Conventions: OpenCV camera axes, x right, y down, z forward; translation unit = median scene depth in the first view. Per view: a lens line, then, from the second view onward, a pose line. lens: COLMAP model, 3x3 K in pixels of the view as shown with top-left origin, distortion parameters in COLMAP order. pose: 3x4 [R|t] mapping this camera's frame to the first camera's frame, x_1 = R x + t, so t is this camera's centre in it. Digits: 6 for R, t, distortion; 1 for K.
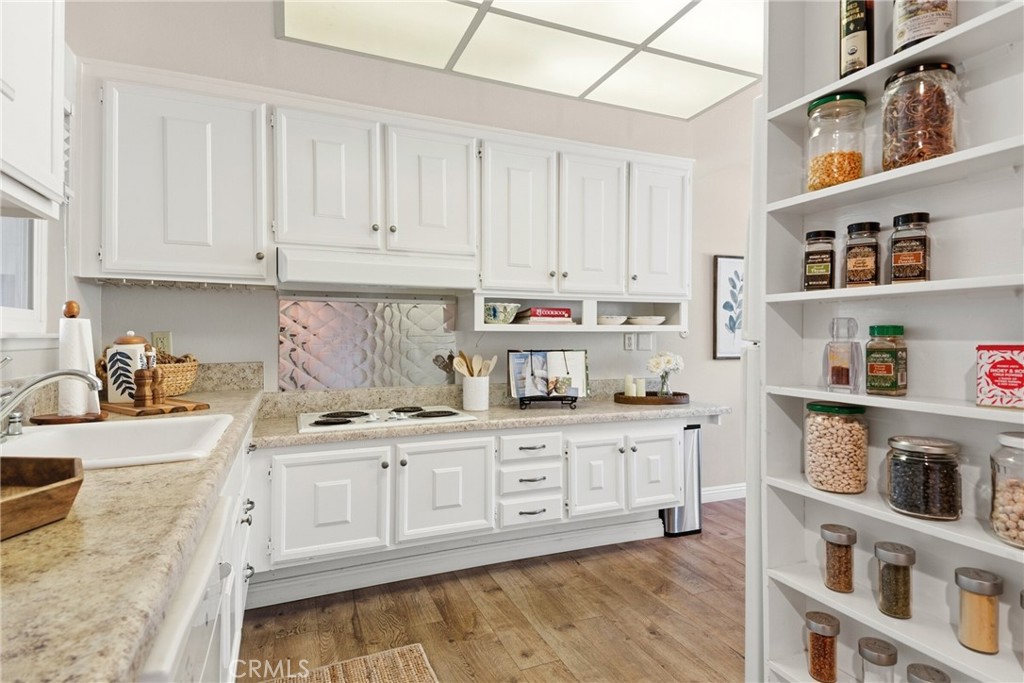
lens RADIAL K [[543.9, 0, 512.0], [0, 543.9, 341.5], [0, 0, 1]] dist [0.045066, -0.000139]
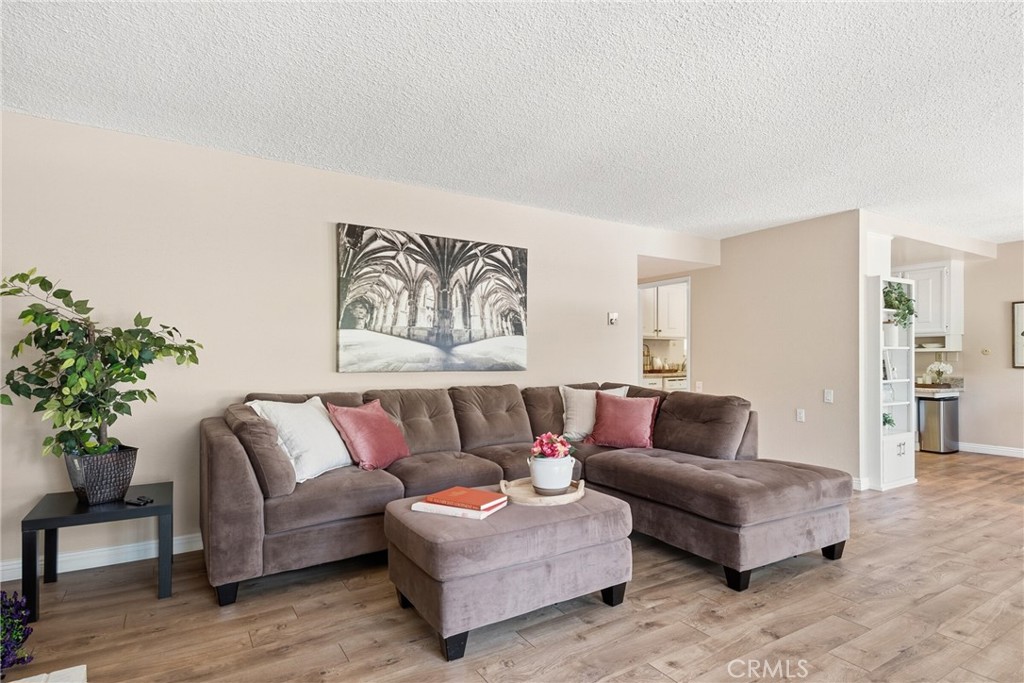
lens RADIAL K [[538.5, 0, 526.6], [0, 538.5, 363.1], [0, 0, 1]] dist [0.072007, -0.046913]
pose [[0.182273, 0.008643, -0.983210, 2.413690], [-0.000106, 0.999962, 0.008771, 0.007810], [0.983248, -0.001495, 0.182267, -0.975691]]
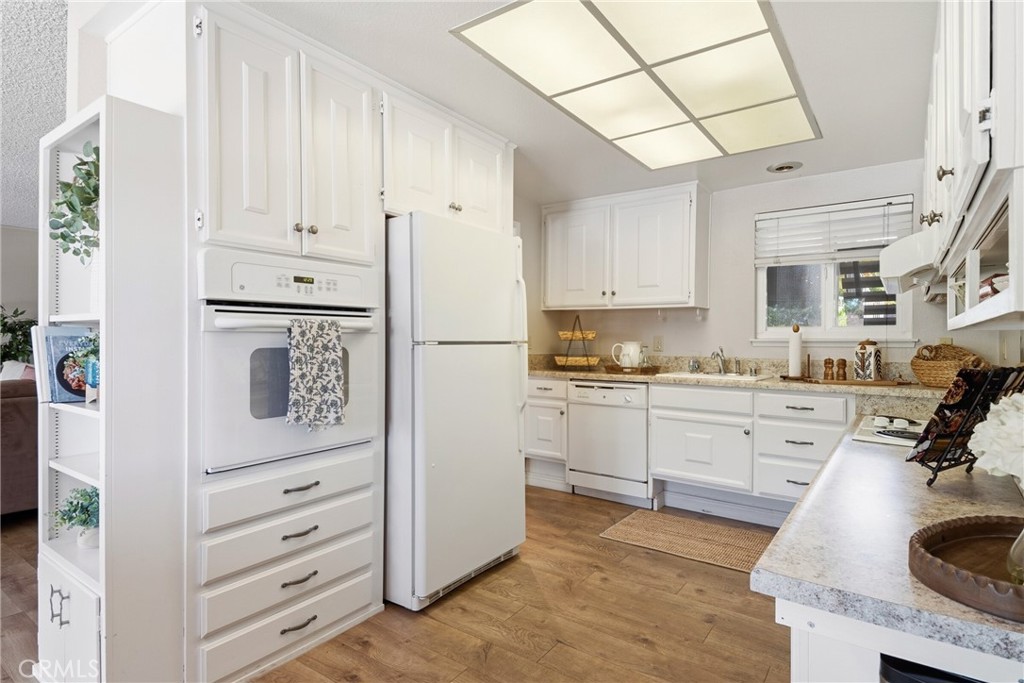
lens RADIAL K [[529.4, 0, 529.8], [0, 529.4, 346.6], [0, 0, 1]] dist [0.043162, -0.000087]
pose [[-0.840345, 0.001990, -0.542049, 0.758247], [-0.007177, 0.999865, 0.014797, -0.005895], [0.542005, 0.016325, -0.840217, 1.349346]]
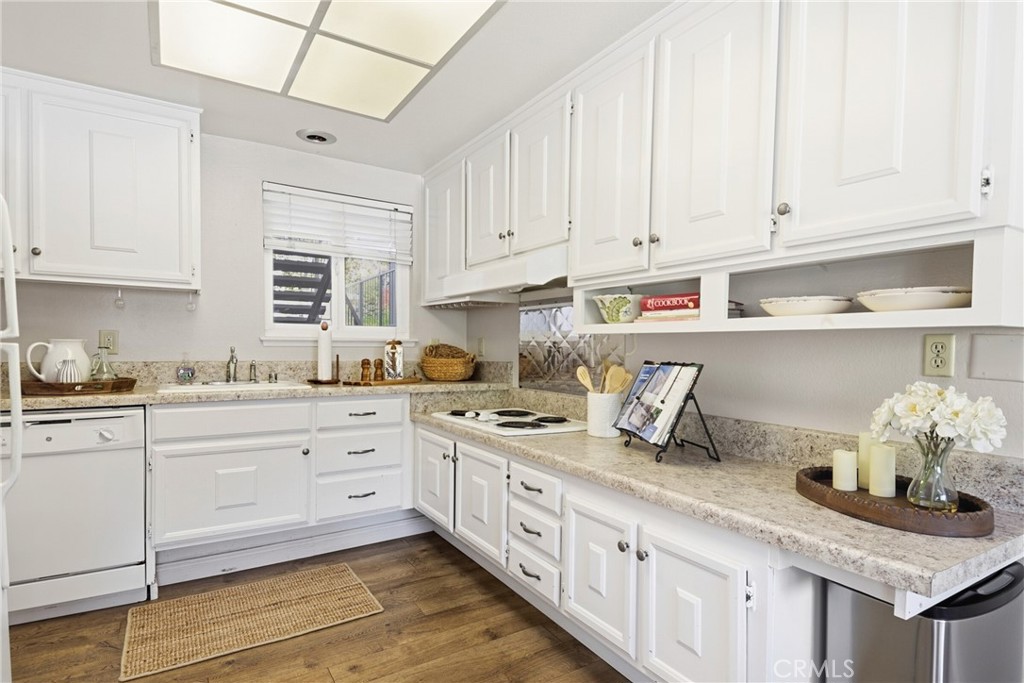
lens RADIAL K [[538.5, 0, 526.6], [0, 538.5, 363.1], [0, 0, 1]] dist [0.072007, -0.046913]
pose [[0.172774, 0.037723, -0.984239, 0.747612], [-0.015474, 0.999247, 0.035582, -0.003896], [0.984840, 0.009083, 0.173227, 0.838027]]
